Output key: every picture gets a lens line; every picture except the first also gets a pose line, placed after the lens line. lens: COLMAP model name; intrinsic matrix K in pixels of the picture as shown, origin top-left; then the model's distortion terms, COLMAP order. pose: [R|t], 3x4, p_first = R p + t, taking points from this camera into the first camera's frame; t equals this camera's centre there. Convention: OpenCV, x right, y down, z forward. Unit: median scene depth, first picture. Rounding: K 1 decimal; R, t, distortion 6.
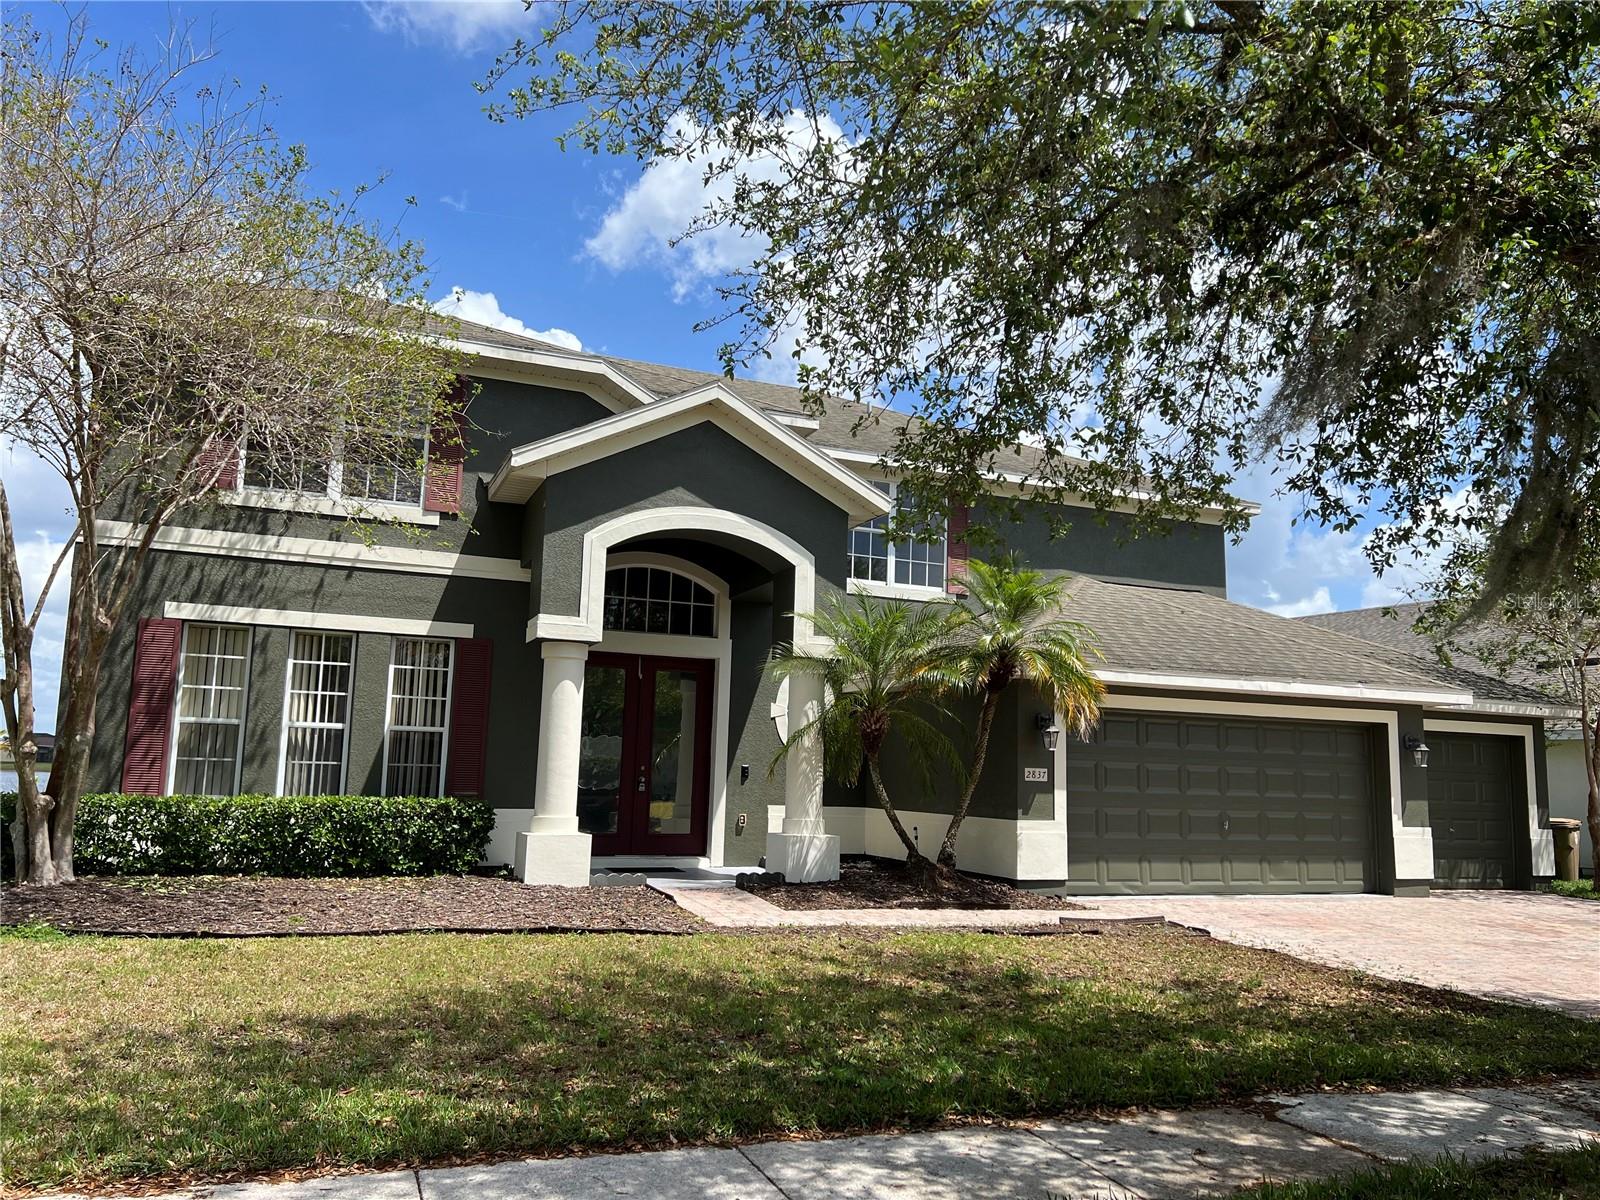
lens RADIAL K [[1222.7, 0, 800.0], [0, 1222.7, 600.0], [0, 0, 1]] dist [0.068488, -0.086427]
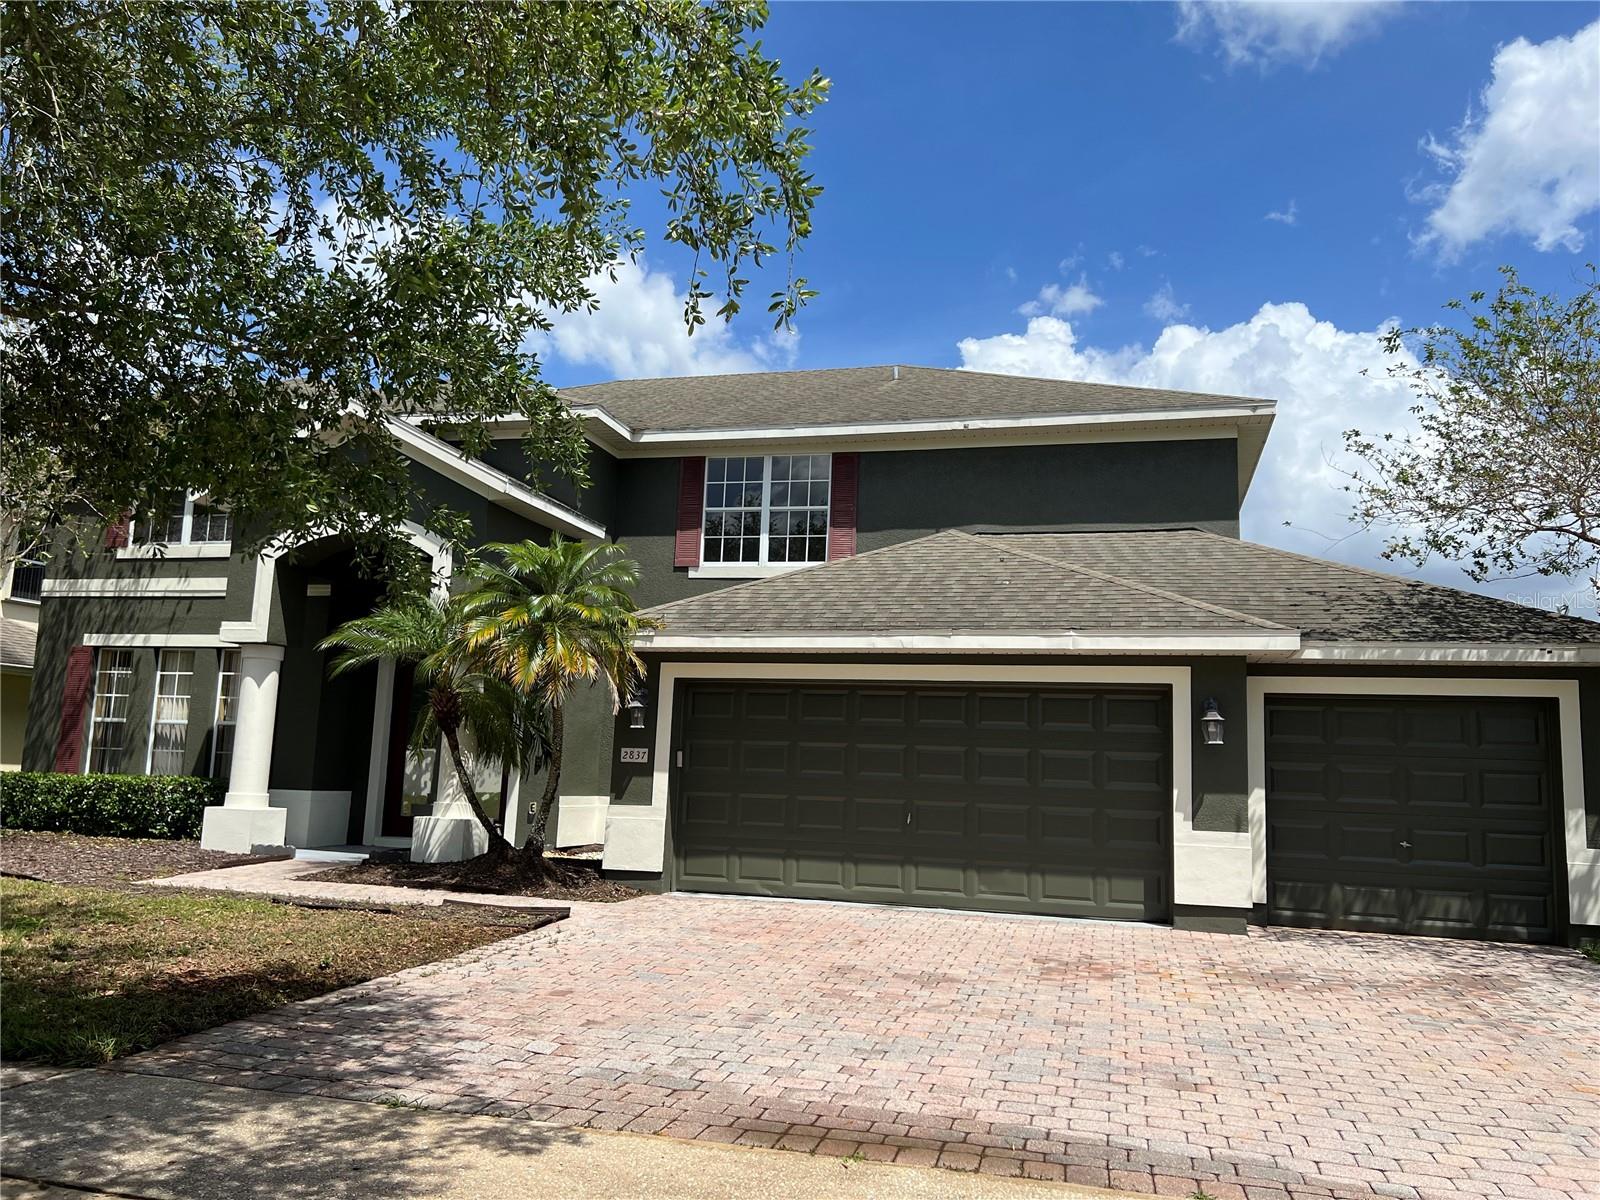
lens RADIAL K [[1222.7, 0, 800.0], [0, 1222.7, 600.0], [0, 0, 1]] dist [0.068488, -0.086427]
pose [[0.788887, -0.089204, -0.608030, 0.851969], [0.074800, 0.995990, -0.049072, 0.080872], [0.609969, -0.006768, 0.792396, 0.352995]]
